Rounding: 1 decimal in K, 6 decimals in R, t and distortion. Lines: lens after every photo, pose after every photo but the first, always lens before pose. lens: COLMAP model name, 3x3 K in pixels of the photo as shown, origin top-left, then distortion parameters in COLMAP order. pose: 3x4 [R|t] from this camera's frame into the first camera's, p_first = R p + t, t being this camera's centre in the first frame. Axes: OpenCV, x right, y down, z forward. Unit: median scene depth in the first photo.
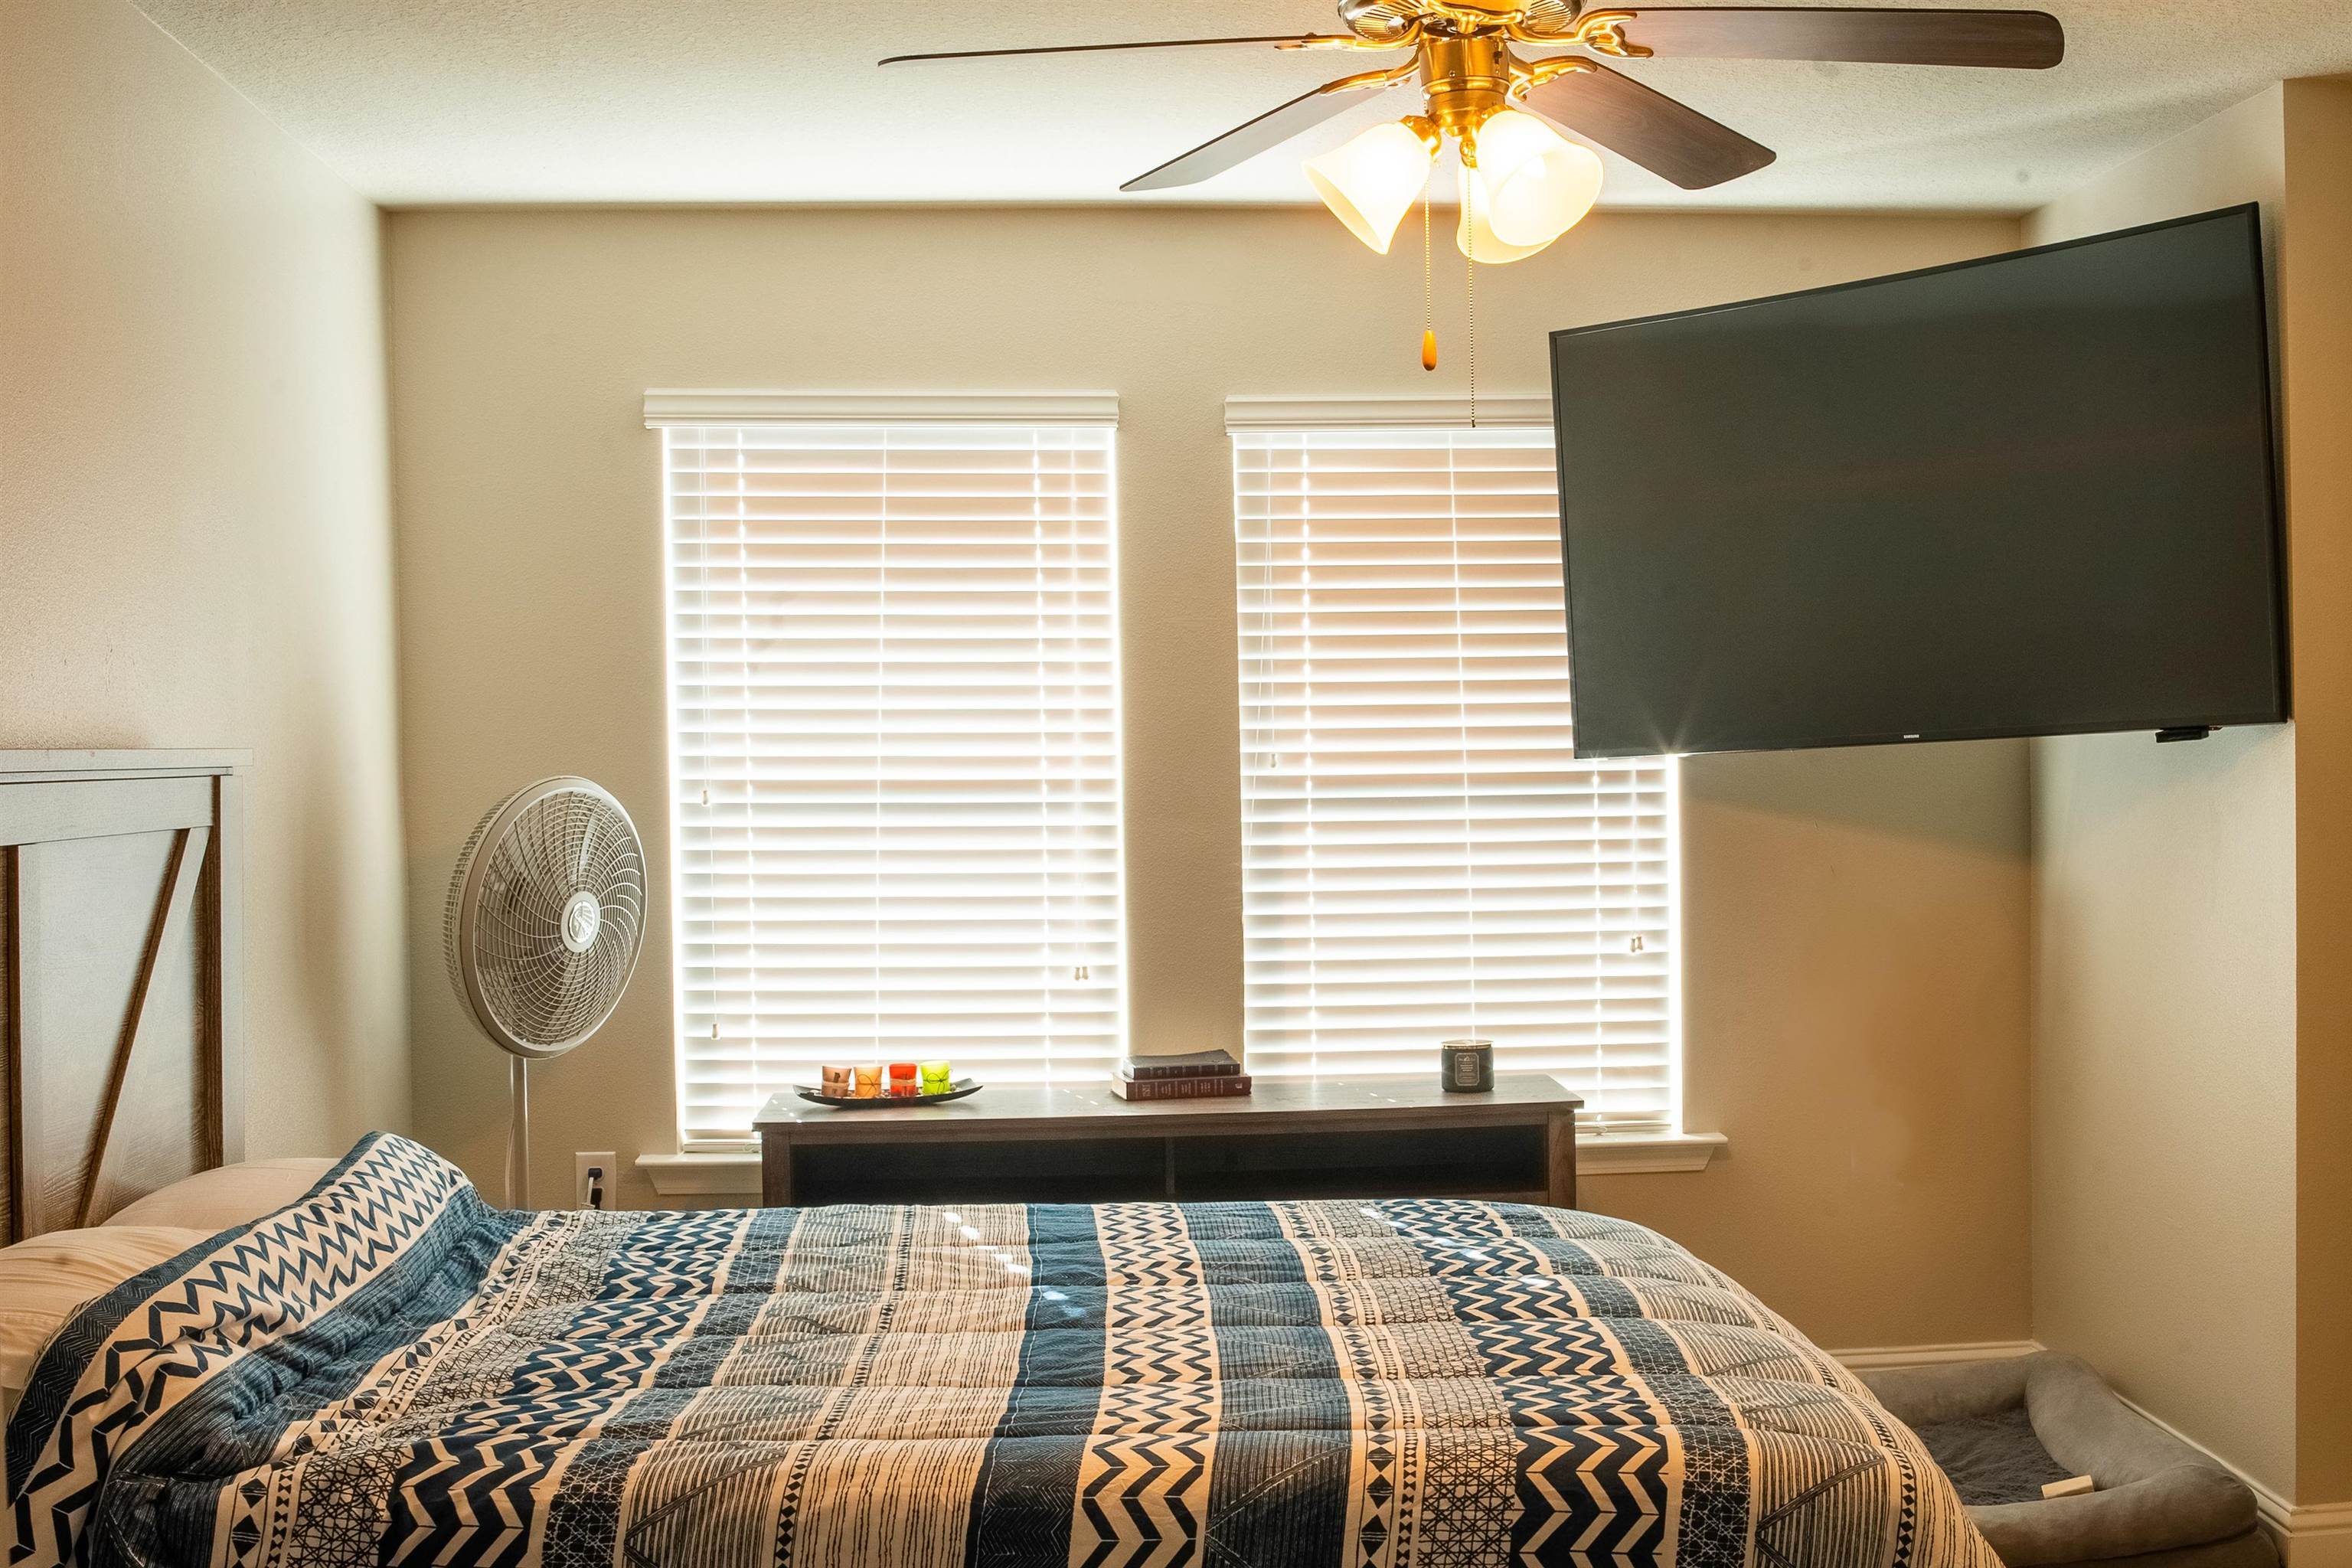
lens RADIAL K [[2849.6, 0, 1216.7], [0, 2849.6, 784.8], [0, 0, 1]] dist [-0.083032, -0.026462]
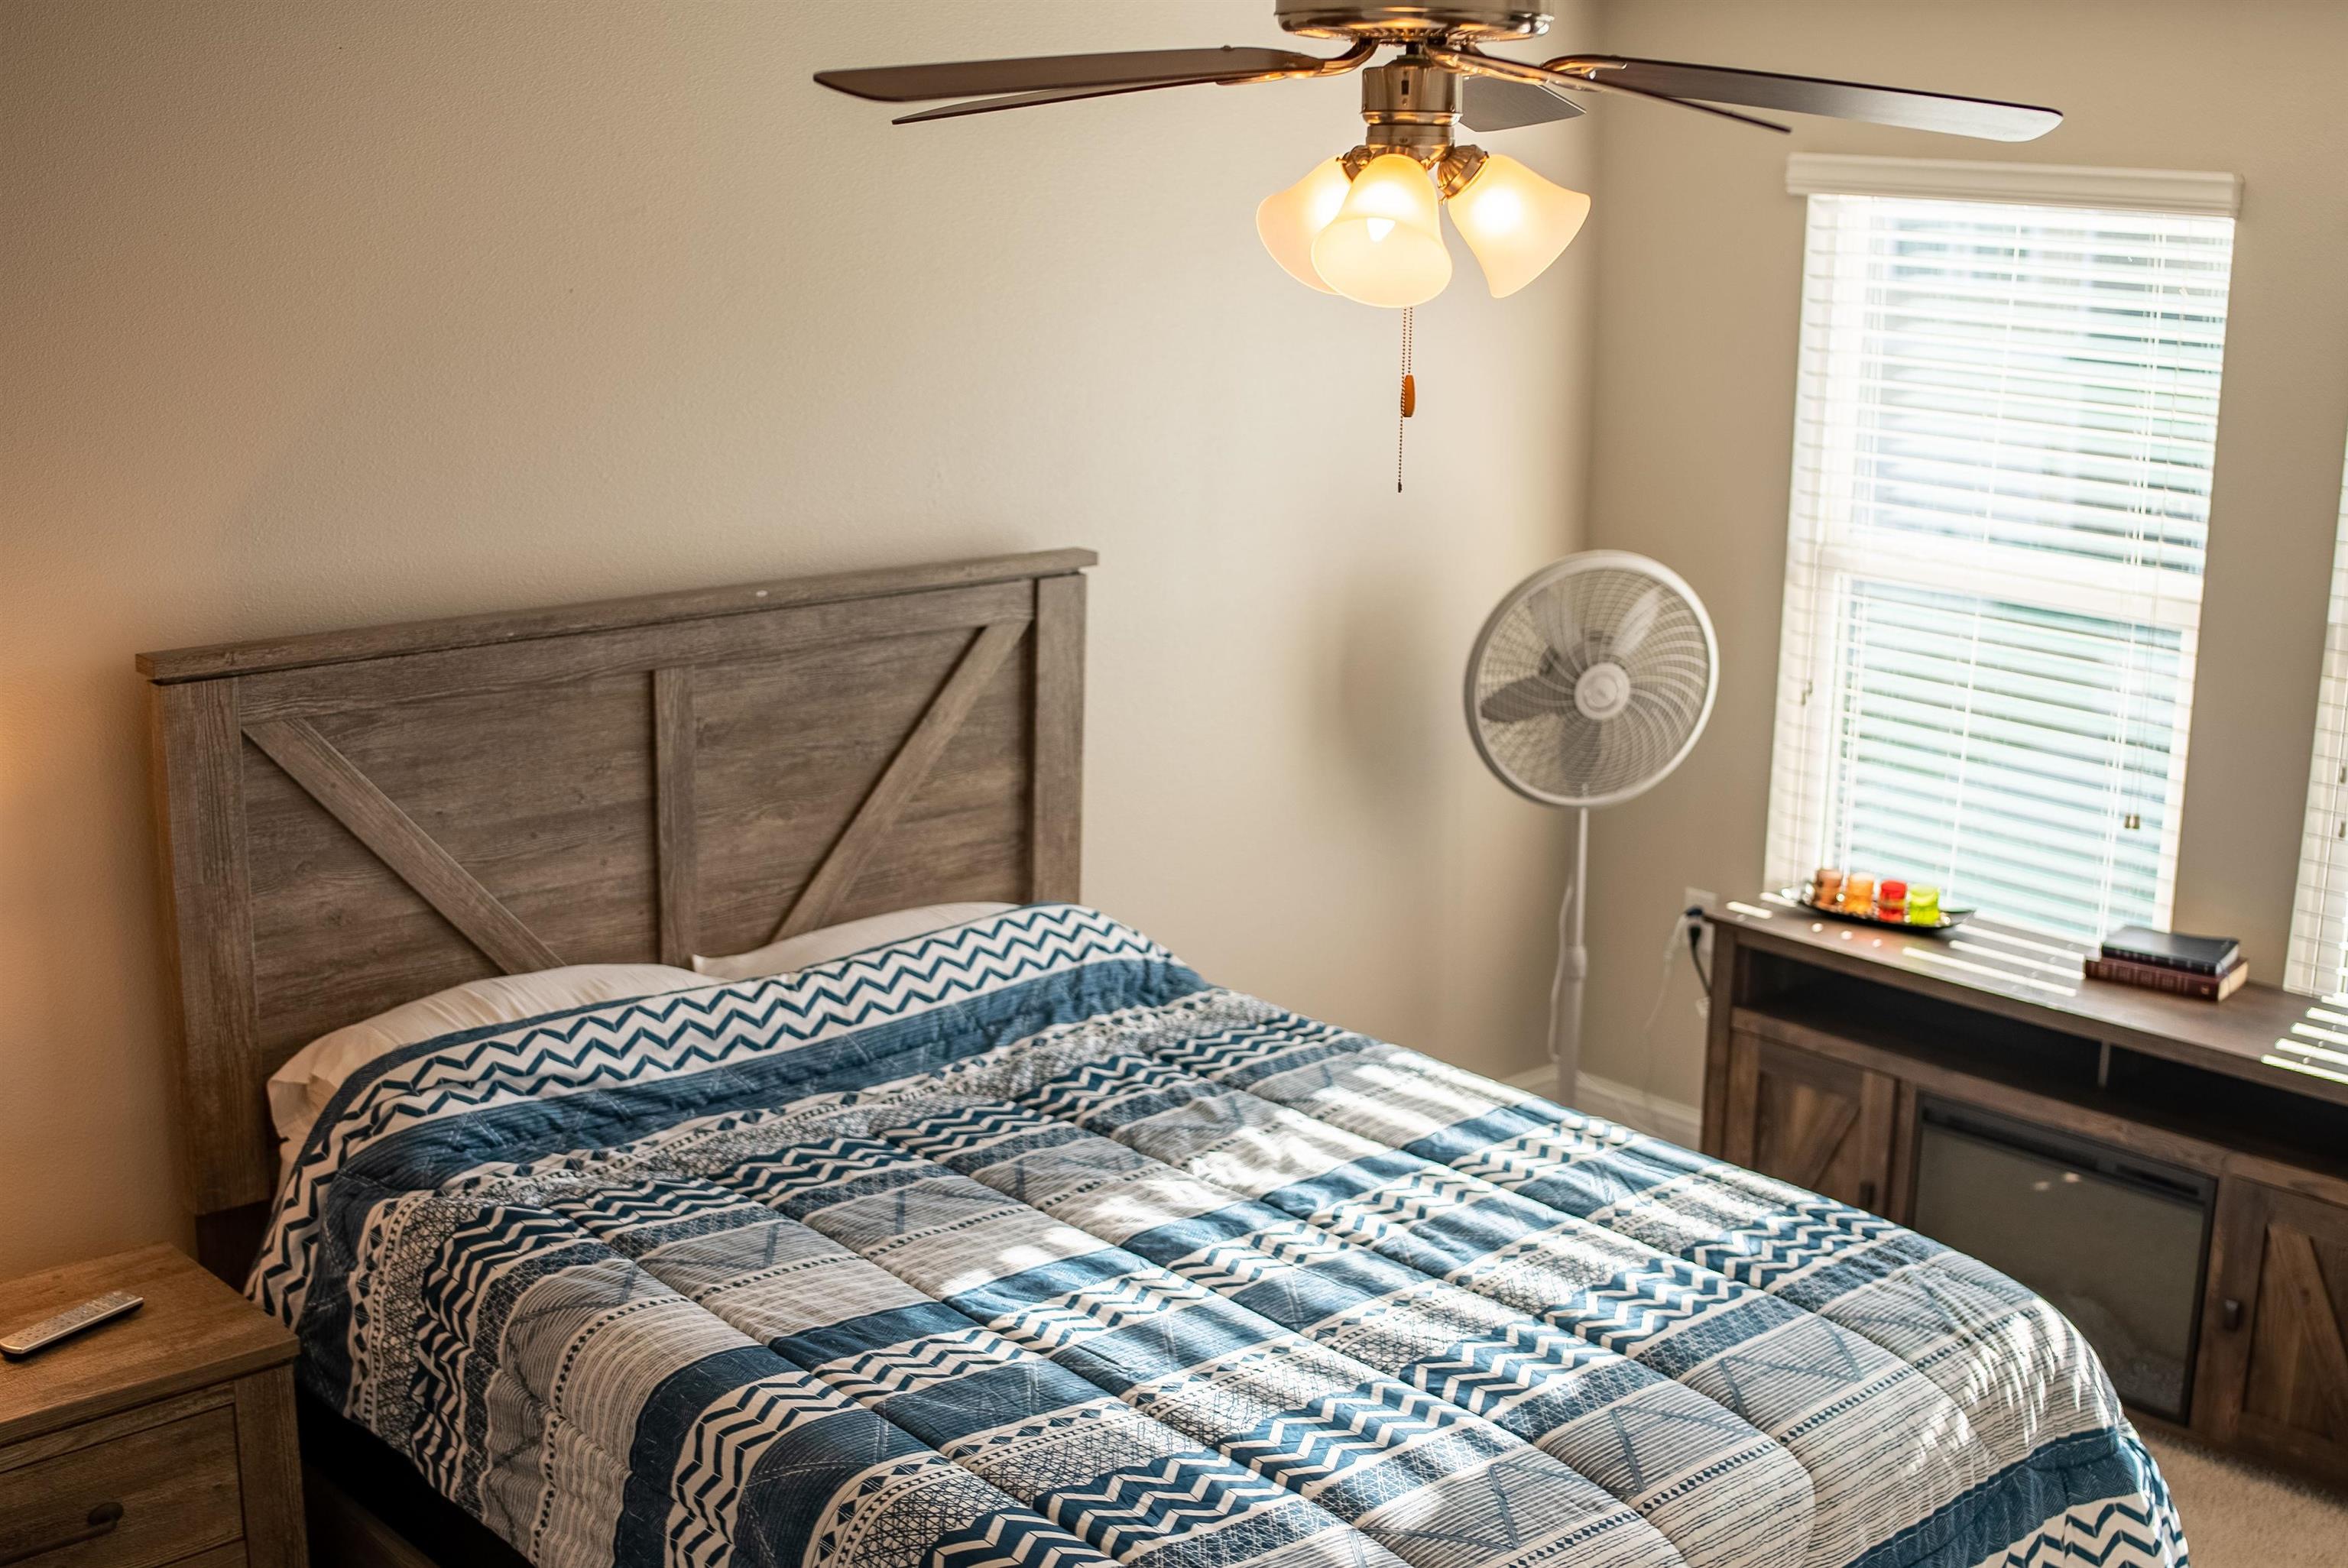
lens RADIAL K [[2844.4, 0, 1214.6], [0, 2844.4, 784.8], [0, 0, 1]] dist [-0.083032, -0.026462]
pose [[0.618311, 0.203812, -0.759047, 0.820669], [-0.033490, 0.971745, 0.233644, -0.264407], [0.785220, -0.119044, 0.607666, 0.394367]]
